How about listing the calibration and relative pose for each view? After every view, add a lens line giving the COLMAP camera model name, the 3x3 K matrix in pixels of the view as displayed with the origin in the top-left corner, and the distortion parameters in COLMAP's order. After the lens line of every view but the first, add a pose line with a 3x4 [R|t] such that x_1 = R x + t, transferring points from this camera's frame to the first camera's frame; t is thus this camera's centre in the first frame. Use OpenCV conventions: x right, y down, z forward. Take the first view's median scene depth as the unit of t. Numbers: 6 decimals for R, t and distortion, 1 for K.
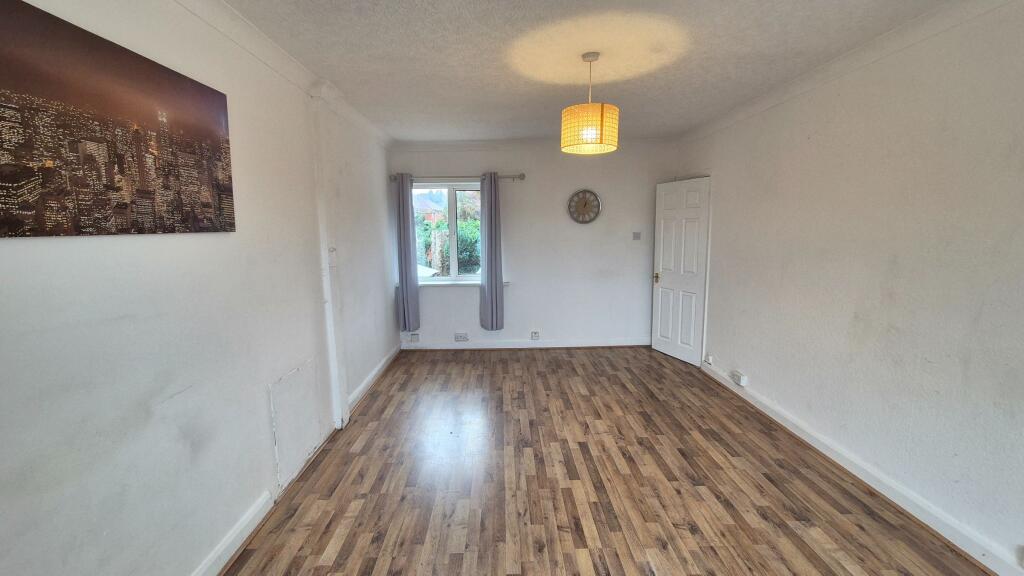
lens RADIAL K [[417.9, 0, 508.0], [0, 417.9, 288.4], [0, 0, 1]] dist [0.005091, -0.000283]
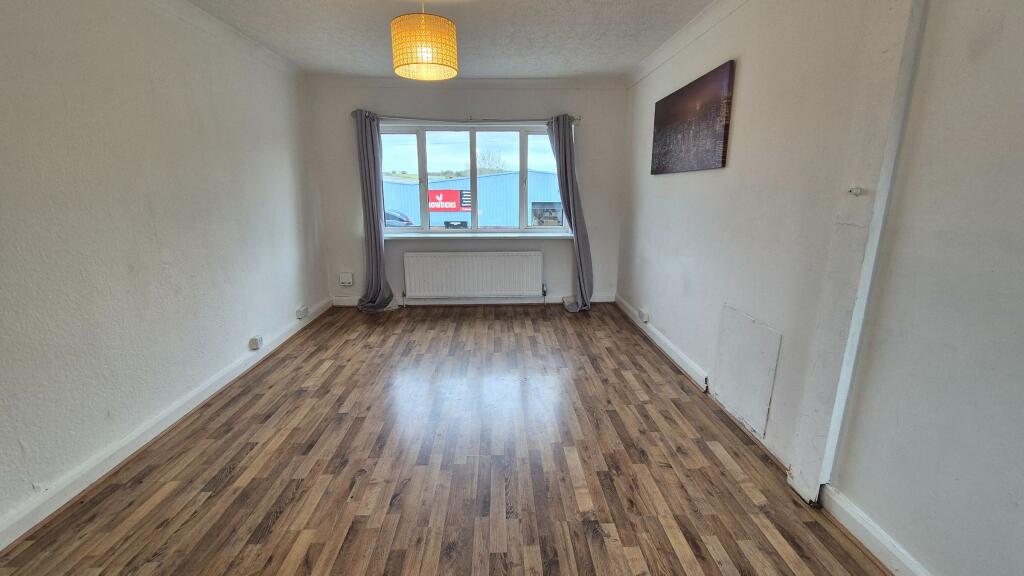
lens RADIAL K [[417.9, 0, 508.4], [0, 417.9, 282.4], [0, 0, 1]] dist [0.005091, -0.000283]
pose [[-0.999847, 0.016190, -0.006690, 0.028166], [0.012688, 0.932602, 0.360684, -0.202668], [0.012079, 0.360544, -0.932664, 1.686007]]
